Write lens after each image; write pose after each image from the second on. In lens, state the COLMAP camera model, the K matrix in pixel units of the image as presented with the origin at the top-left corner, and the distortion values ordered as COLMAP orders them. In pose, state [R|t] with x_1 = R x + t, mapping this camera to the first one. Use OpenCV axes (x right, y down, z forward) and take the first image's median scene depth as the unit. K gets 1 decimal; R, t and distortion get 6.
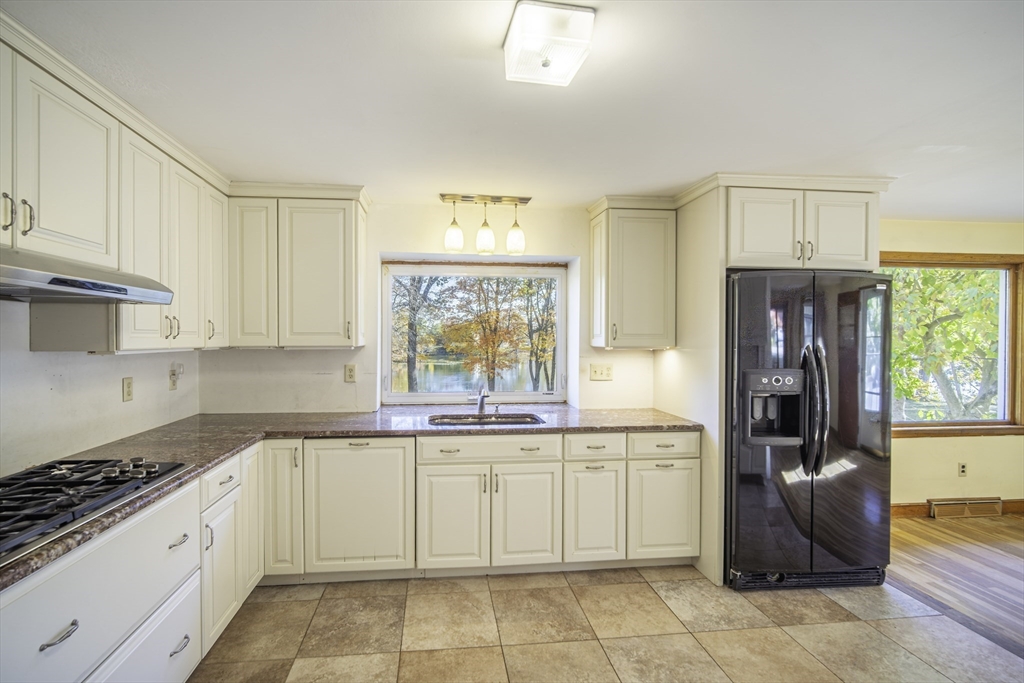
lens RADIAL K [[459.0, 0, 478.2], [0, 459.0, 342.4], [0, 0, 1]] dist [-0.012063, 0.004570]
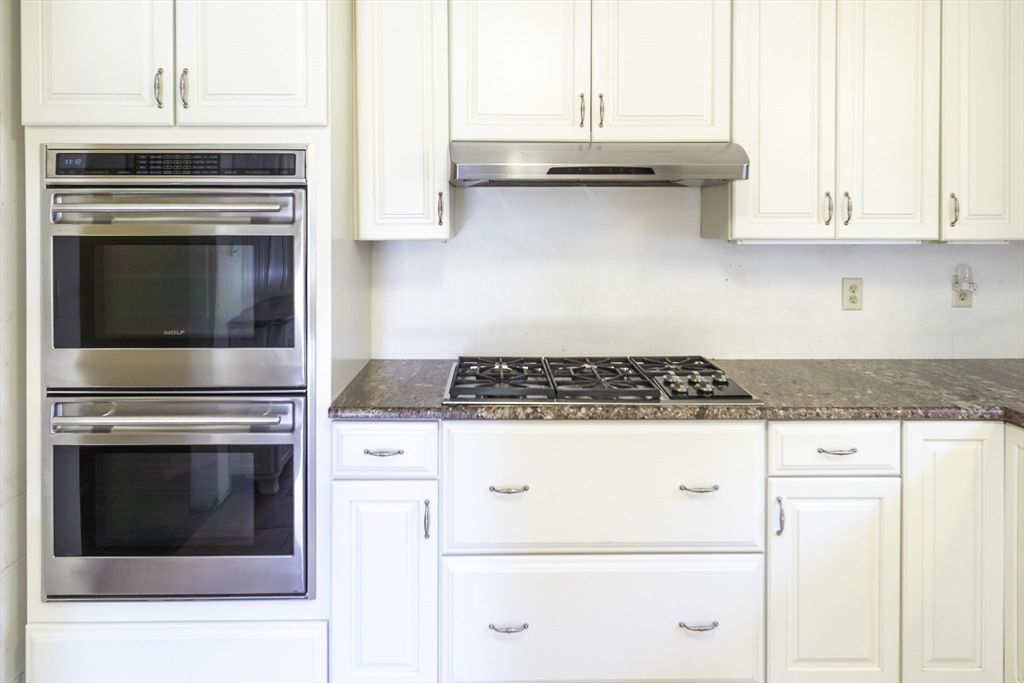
lens RADIAL K [[655.6, 0, 516.1], [0, 655.6, 229.6], [0, 0, 1]] dist [-0.002740, -0.000679]
pose [[-0.073954, 0.010993, -0.997201, 0.307723], [-0.010822, 0.999872, 0.011825, -0.006888], [0.997203, 0.011667, -0.073826, 0.514751]]
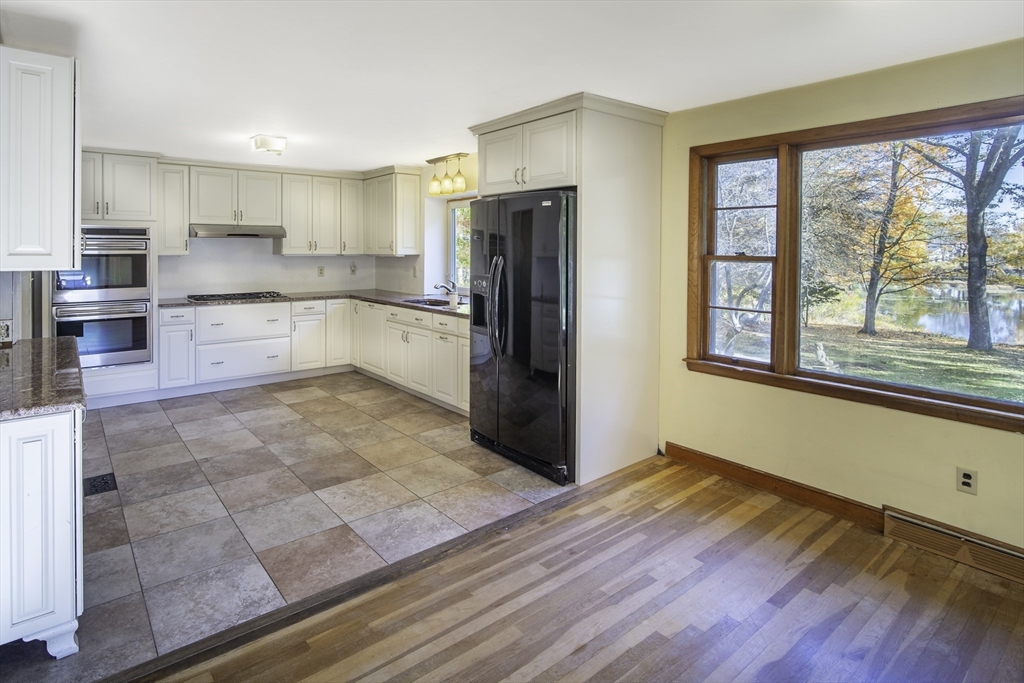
lens RADIAL K [[525.2, 0, 486.4], [0, 525.2, 253.6], [0, 0, 1]] dist [-0.006012, -0.001211]
pose [[0.550044, 0.006367, -0.835112, 1.923610], [-0.008905, 0.999959, 0.001759, -0.003710], [0.835088, 0.006469, 0.550078, 0.198975]]
